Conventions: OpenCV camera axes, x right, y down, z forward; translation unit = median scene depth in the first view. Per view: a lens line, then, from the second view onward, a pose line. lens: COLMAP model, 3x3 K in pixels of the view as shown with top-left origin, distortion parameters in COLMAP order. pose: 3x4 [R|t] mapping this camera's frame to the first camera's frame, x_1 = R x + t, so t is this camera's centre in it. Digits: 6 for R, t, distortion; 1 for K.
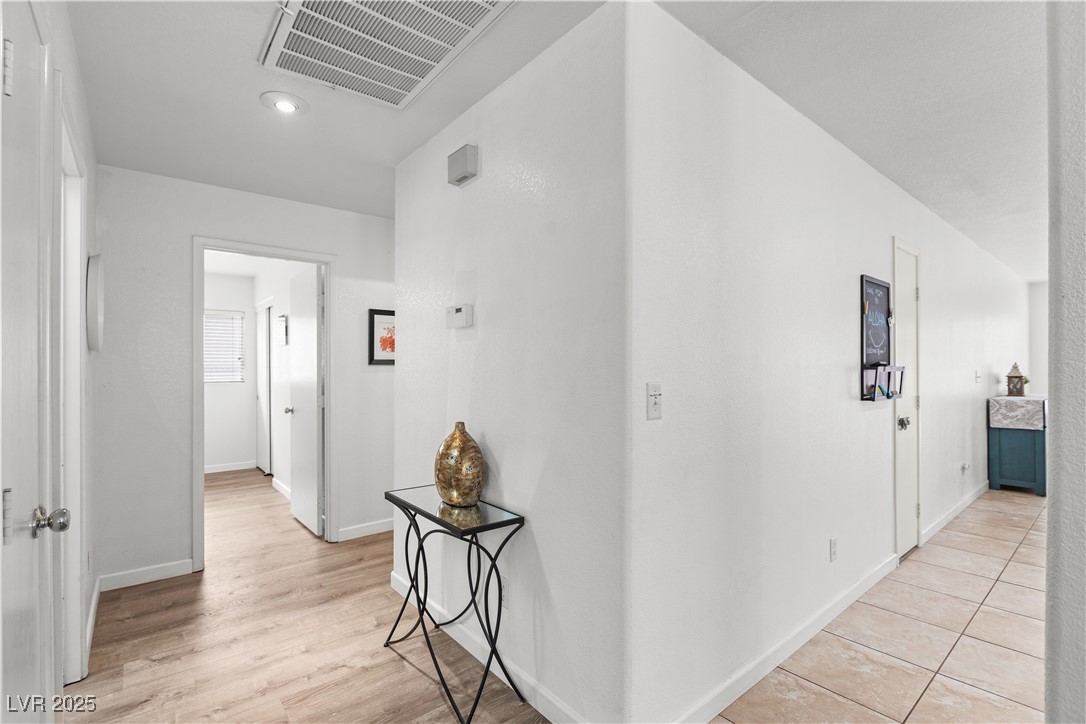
lens RADIAL K [[499.4, 0, 546.2], [0, 499.4, 366.2], [0, 0, 1]] dist [-0.003275, -0.001891]
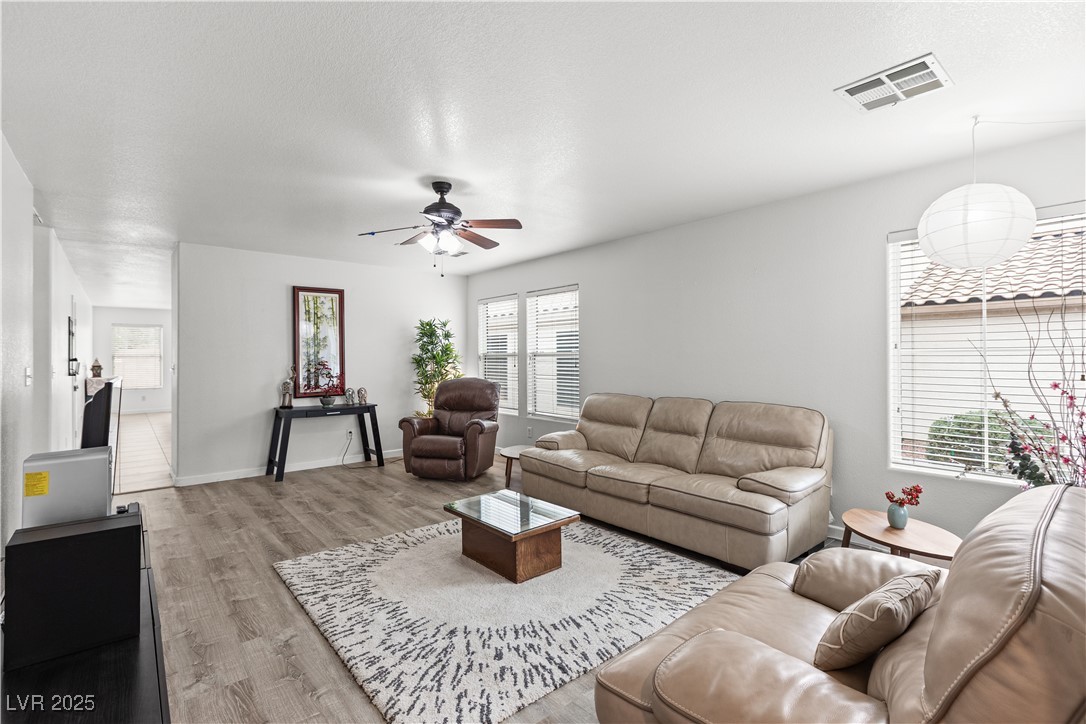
lens RADIAL K [[493.1, 0, 543.2], [0, 493.1, 355.0], [0, 0, 1]] dist [-0.002991, -0.000388]
pose [[-0.011572, 0.006150, 0.999914, -0.811299], [0.003134, 0.999976, -0.006114, -0.001588], [-0.999928, 0.003063, -0.011591, -0.539649]]
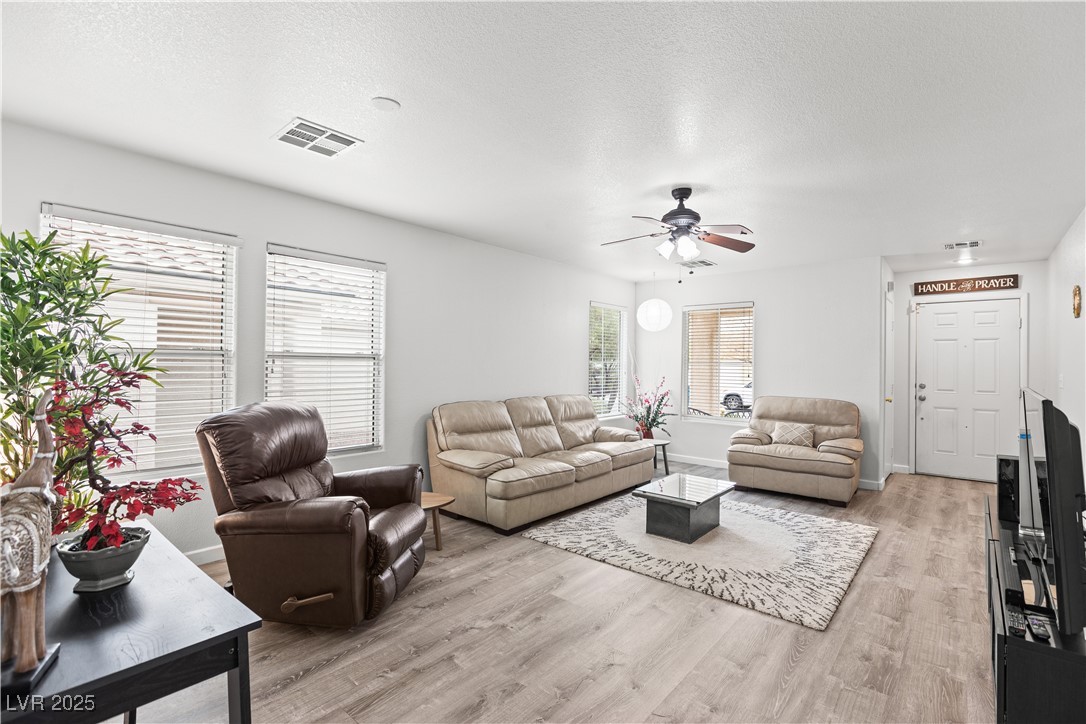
lens RADIAL K [[499.4, 0, 539.6], [0, 499.4, 357.9], [0, 0, 1]] dist [-0.003275, -0.001891]
pose [[-0.986524, -0.010784, -0.163260, 0.127388], [-0.008865, 0.999883, -0.012474, -0.001575], [0.163376, -0.010859, -0.986504, 0.199527]]
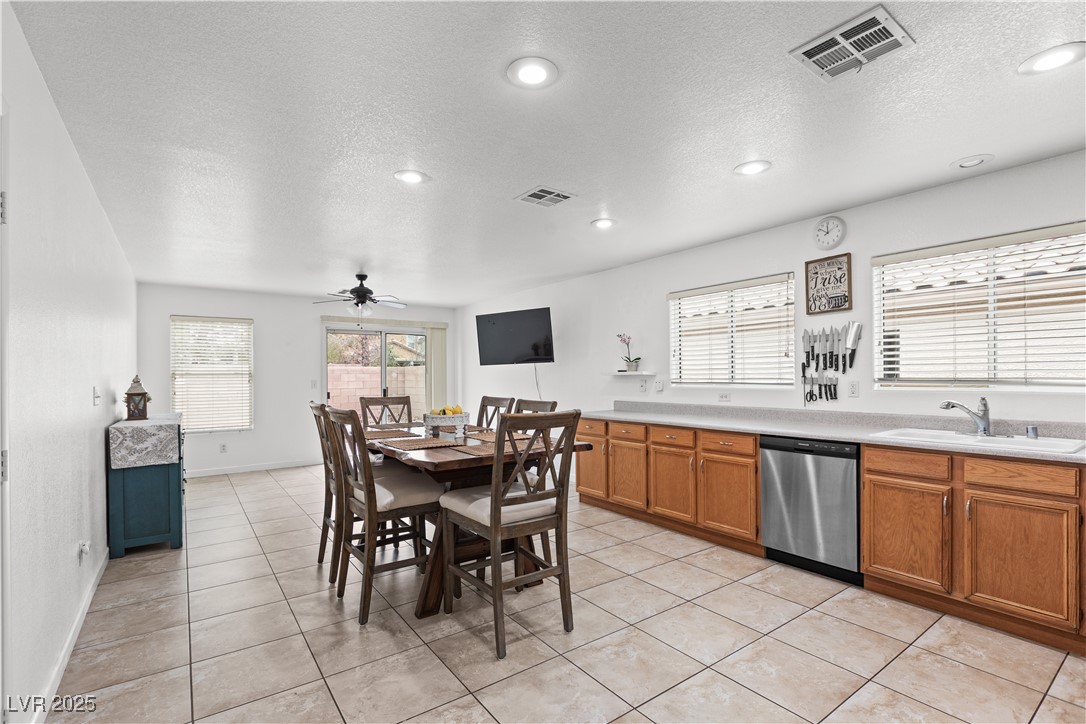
lens RADIAL K [[499.4, 0, 541.2], [0, 499.4, 373.1], [0, 0, 1]] dist [-0.003275, -0.001891]
pose [[0.071683, 0.009697, 0.997380, 0.256307], [0.005328, 0.999935, -0.010104, 0.000496], [-0.997413, 0.006038, 0.071627, 0.367117]]
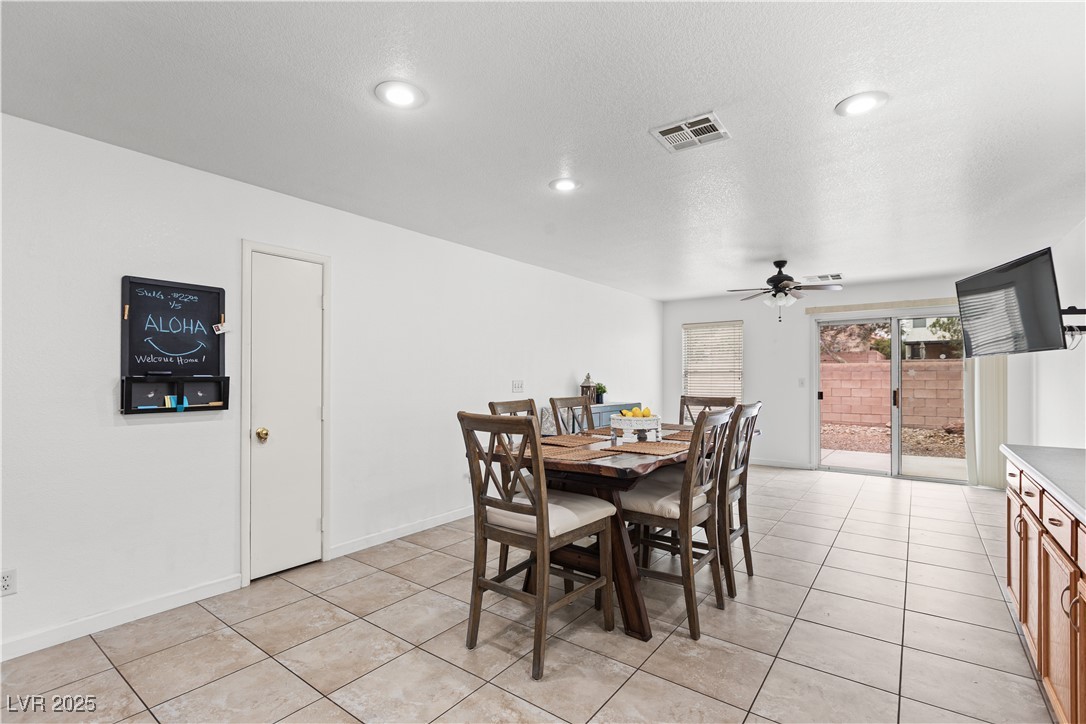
lens RADIAL K [[499.4, 0, 539.4], [0, 499.4, 366.4], [0, 0, 1]] dist [-0.003275, -0.001891]
pose [[0.974662, 0.006818, 0.223579, 0.665176], [-0.002533, 0.999808, -0.019447, -0.001181], [-0.223668, 0.018388, 0.974492, -0.038736]]
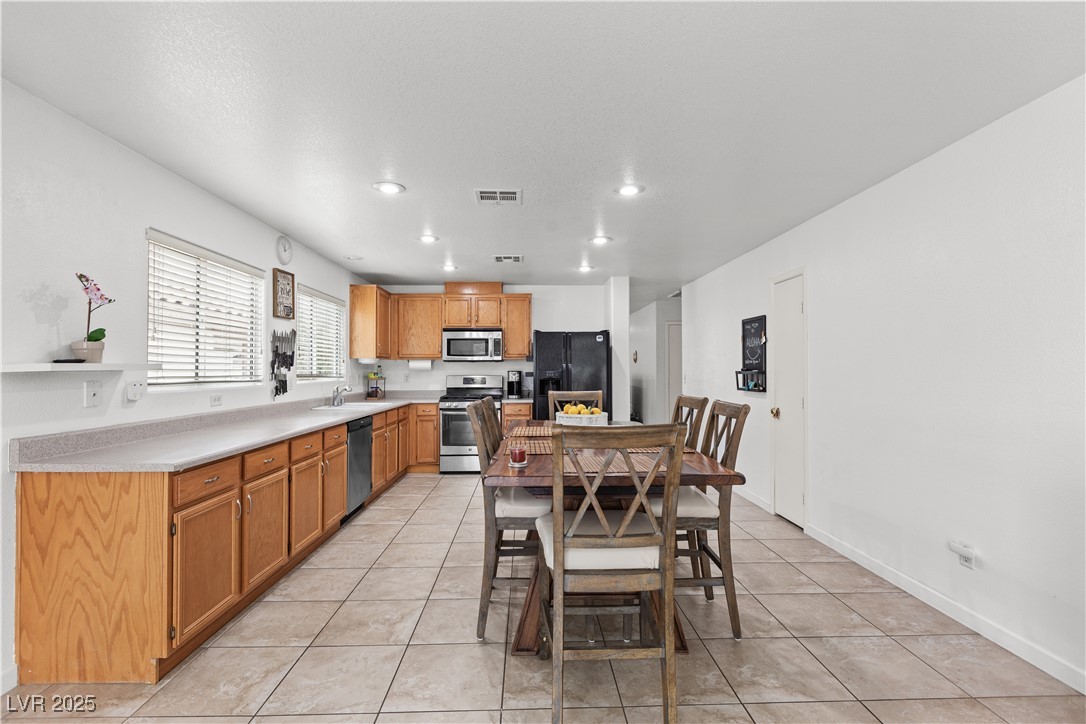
lens RADIAL K [[499.4, 0, 543.2], [0, 499.4, 362.7], [0, 0, 1]] dist [-0.003275, -0.001891]
pose [[-0.616800, -0.008377, -0.787075, 1.413756], [0.004264, 0.999893, -0.013984, -0.004016], [0.787108, -0.011981, -0.616699, 0.872592]]
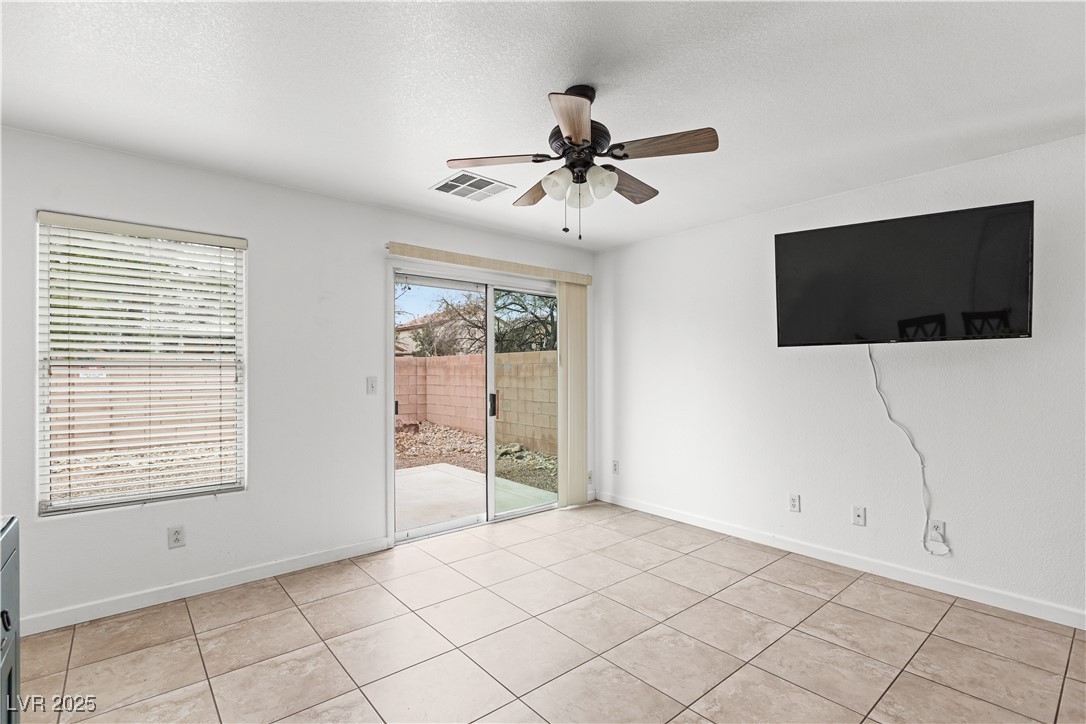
lens RADIAL K [[499.4, 0, 534.1], [0, 499.4, 368.9], [0, 0, 1]] dist [-0.003275, -0.001891]
pose [[0.001308, 0.007819, 0.999969, 0.968906], [0.000225, 0.999969, -0.007819, -0.002495], [-0.999999, 0.000235, 0.001306, 0.910771]]
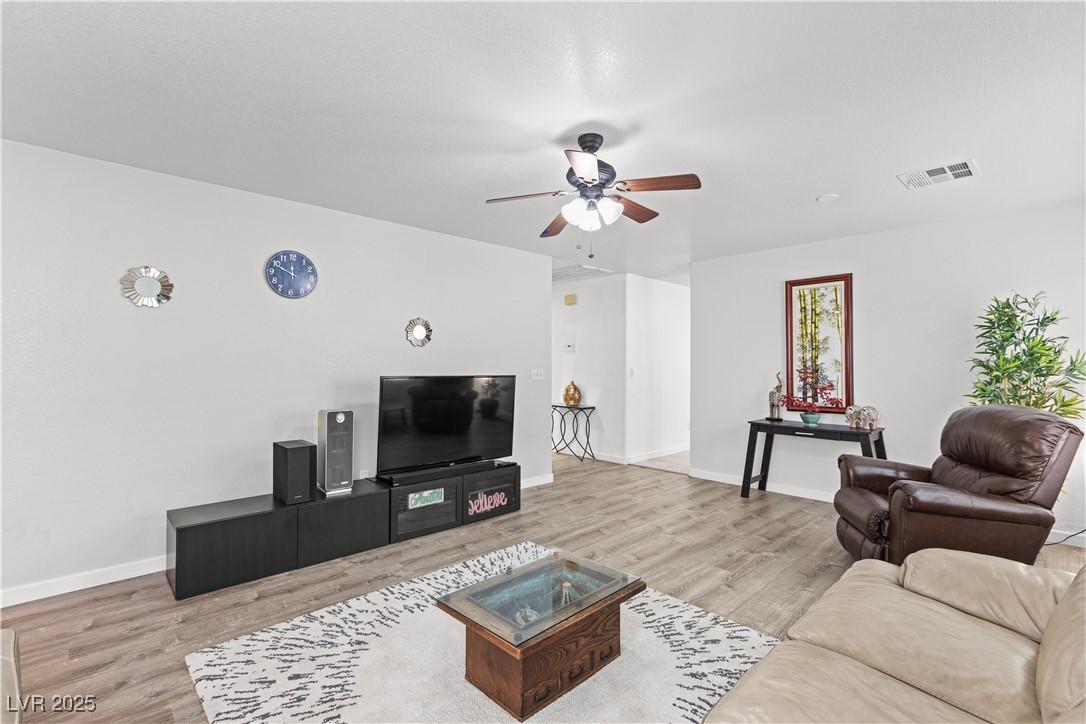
lens RADIAL K [[493.1, 0, 551.3], [0, 493.1, 359.5], [0, 0, 1]] dist [-0.002991, -0.000388]
pose [[0.996124, 0.008061, 0.087594, -0.243546], [-0.007426, 0.999944, -0.007571, -0.001540], [-0.087650, 0.006891, 0.996127, -0.905742]]
